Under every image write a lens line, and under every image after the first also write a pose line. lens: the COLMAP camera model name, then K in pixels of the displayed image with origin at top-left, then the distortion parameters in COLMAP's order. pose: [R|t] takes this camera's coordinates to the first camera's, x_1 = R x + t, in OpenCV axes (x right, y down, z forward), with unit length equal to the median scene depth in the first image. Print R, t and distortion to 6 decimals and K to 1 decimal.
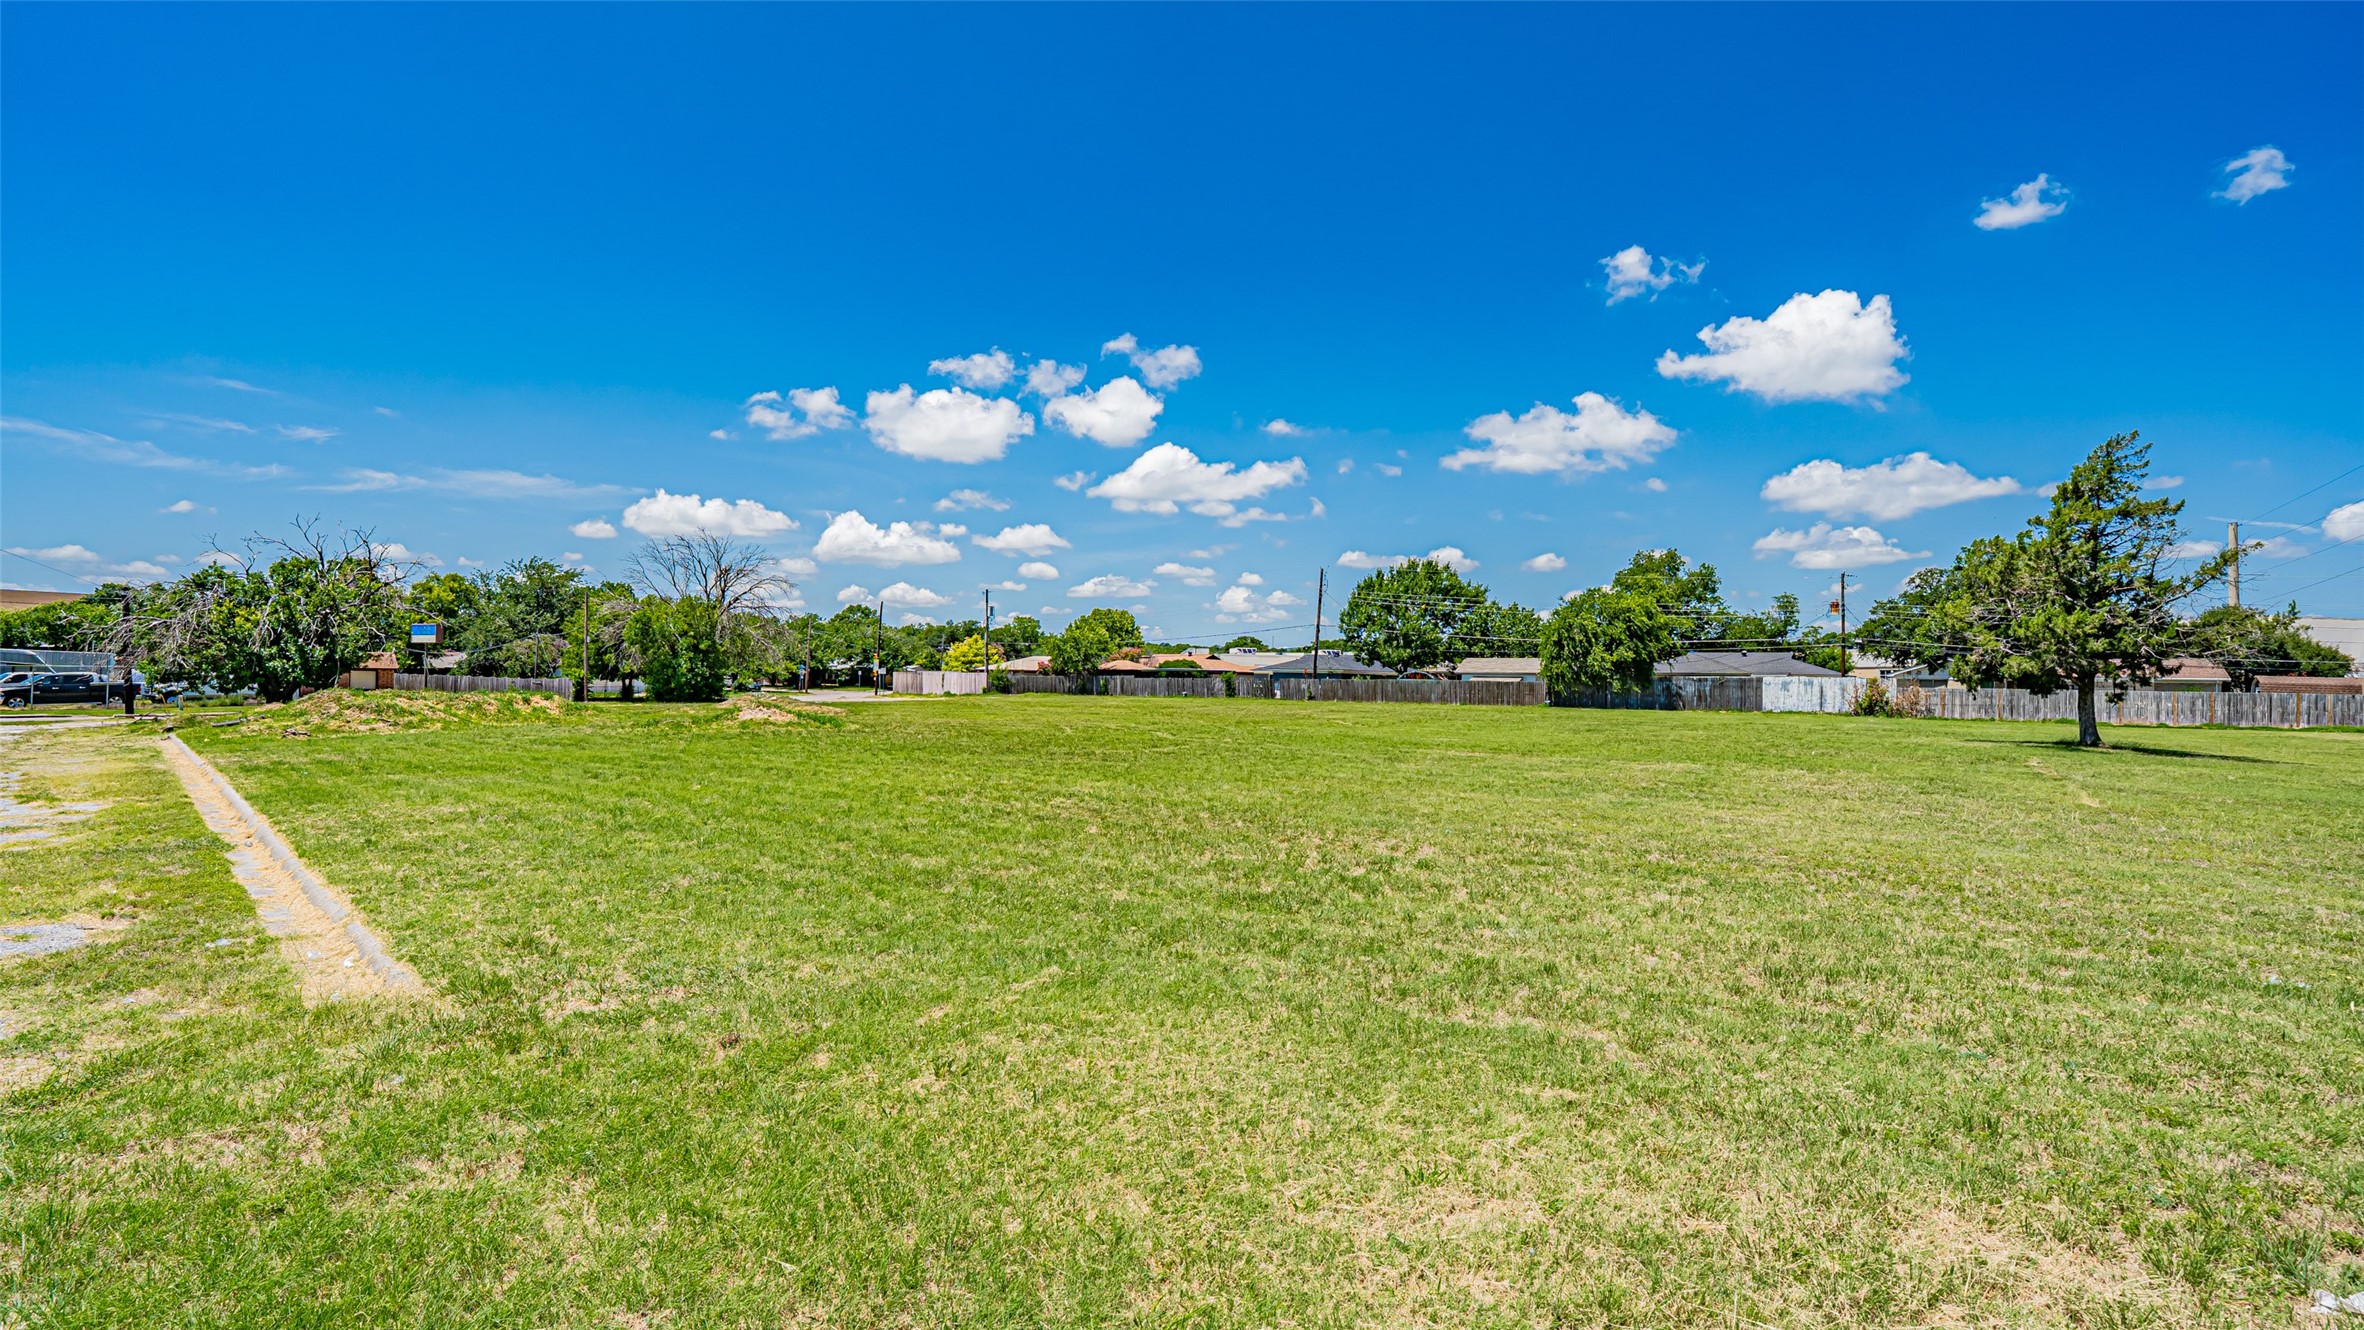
lens RADIAL K [[1105.8, 0, 1193.6], [0, 1105.8, 664.1], [0, 0, 1]] dist [-0.059507, 0.025634]
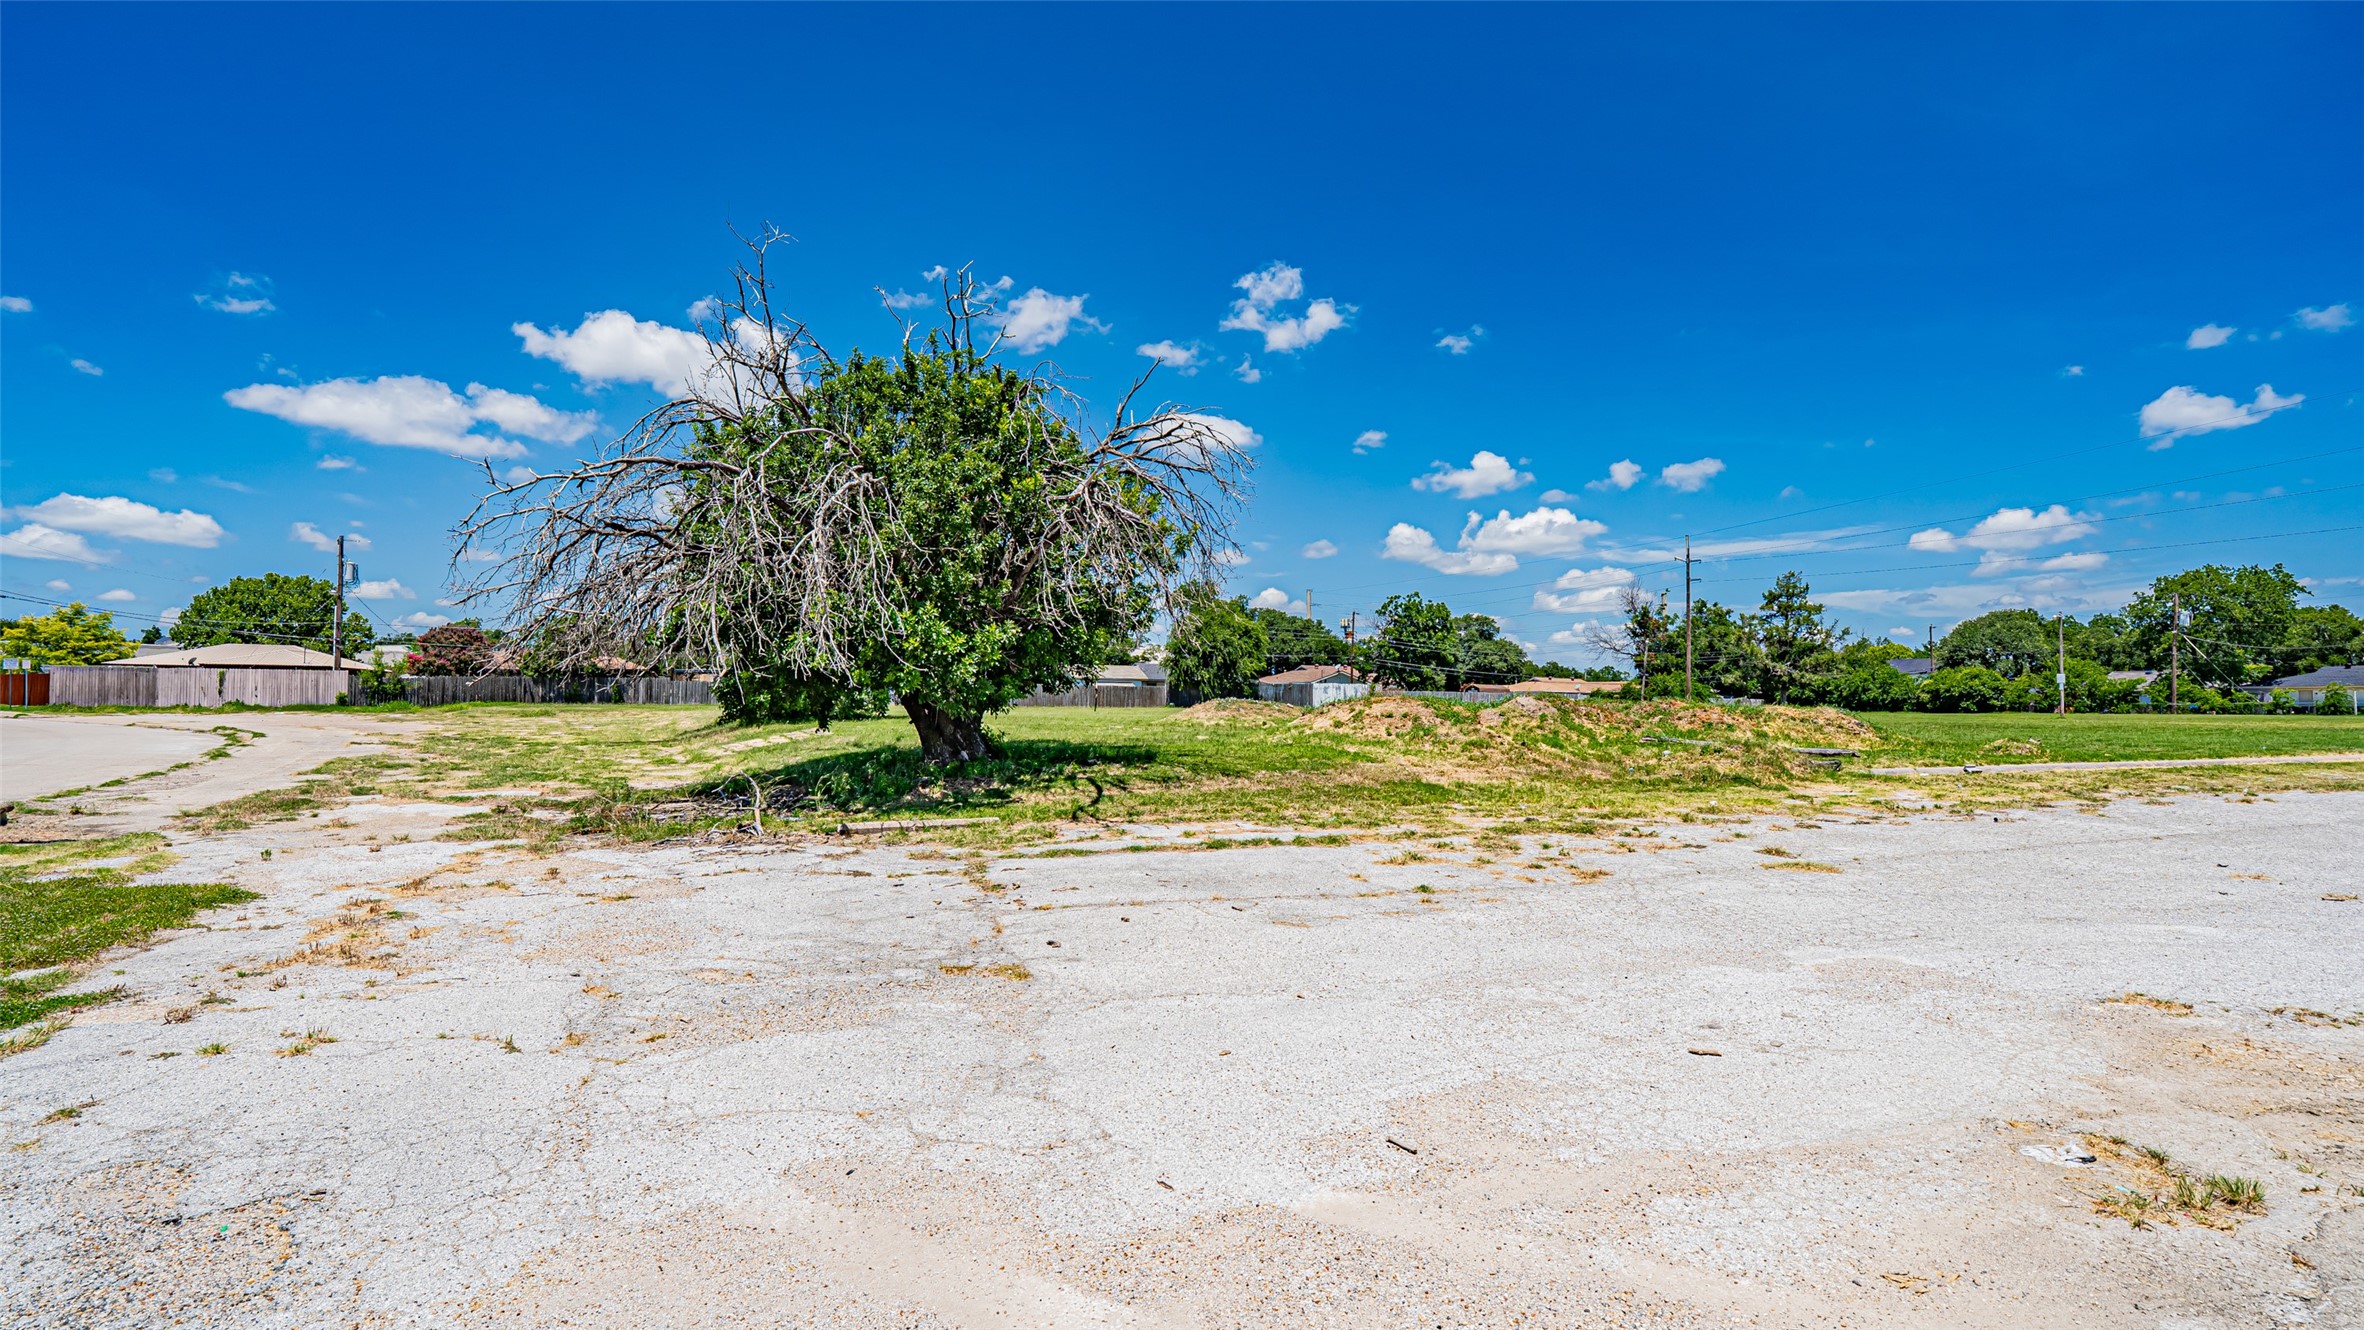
lens RADIAL K [[1105.8, 0, 1196.2], [0, 1105.8, 688.3], [0, 0, 1]] dist [-0.059507, 0.025634]
pose [[0.494601, 0.000138, 0.869120, -0.493742], [-0.012585, 0.999896, 0.007003, 0.007576], [-0.869029, -0.014402, 0.494552, 0.300037]]
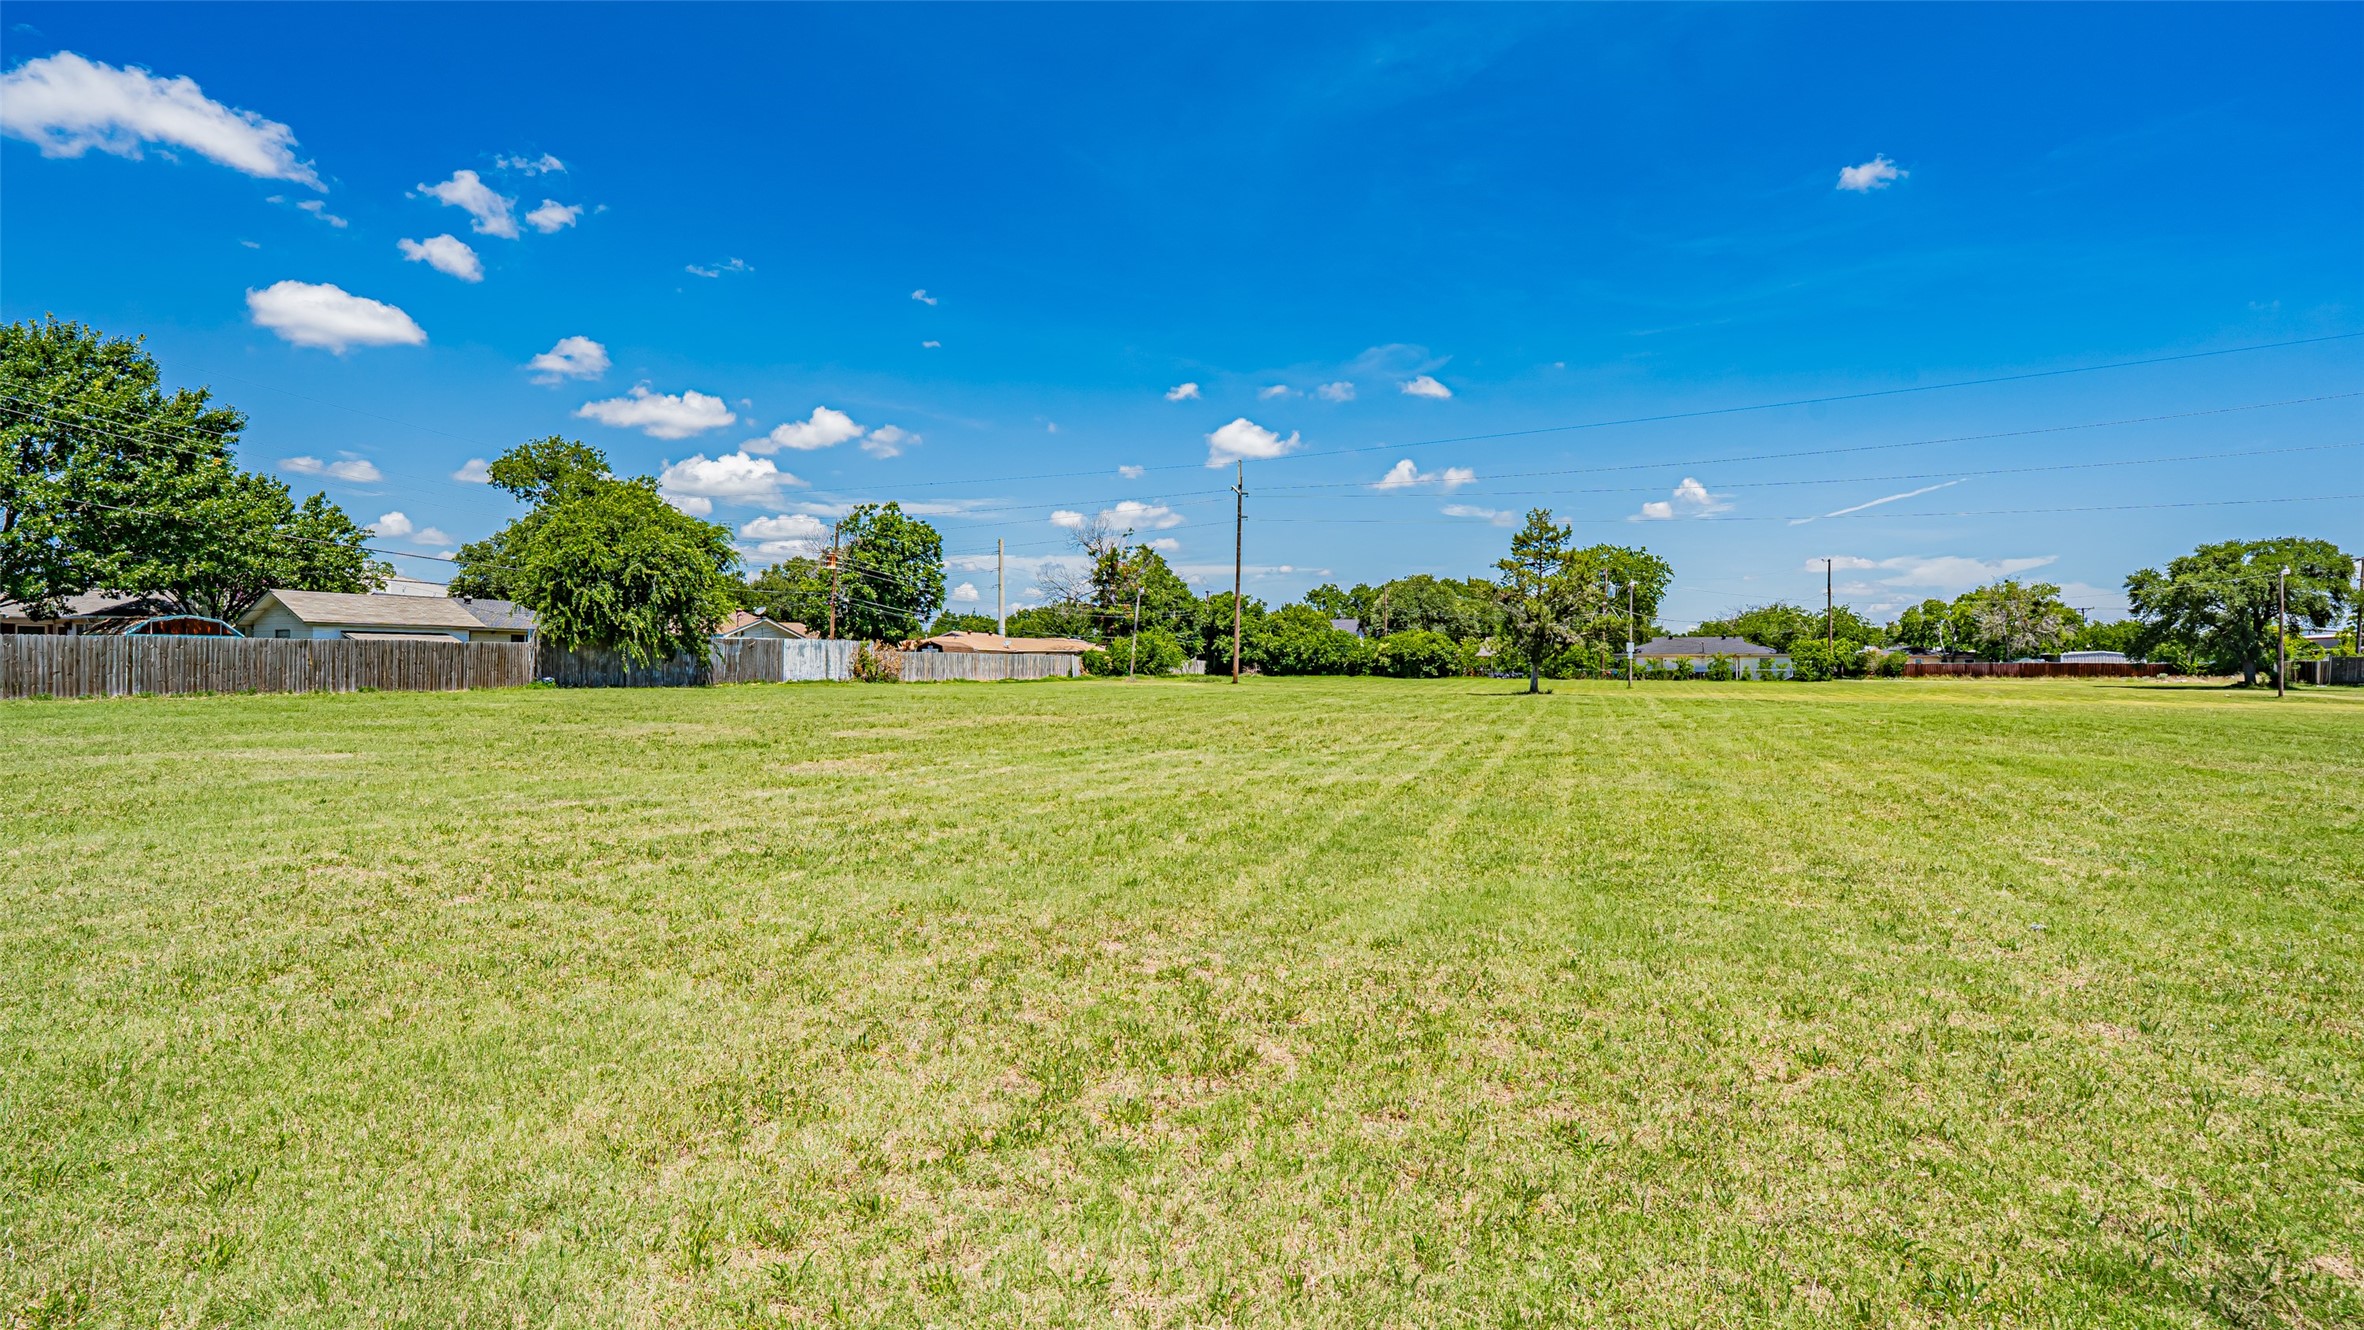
lens RADIAL K [[1105.8, 0, 1178.3], [0, 1105.8, 652.9], [0, 0, 1]] dist [-0.059507, 0.025634]
pose [[-0.183601, -0.009154, 0.982958, -0.215789], [-0.025460, 0.999665, 0.004554, 0.007245], [-0.982671, -0.024190, -0.183773, 0.576120]]
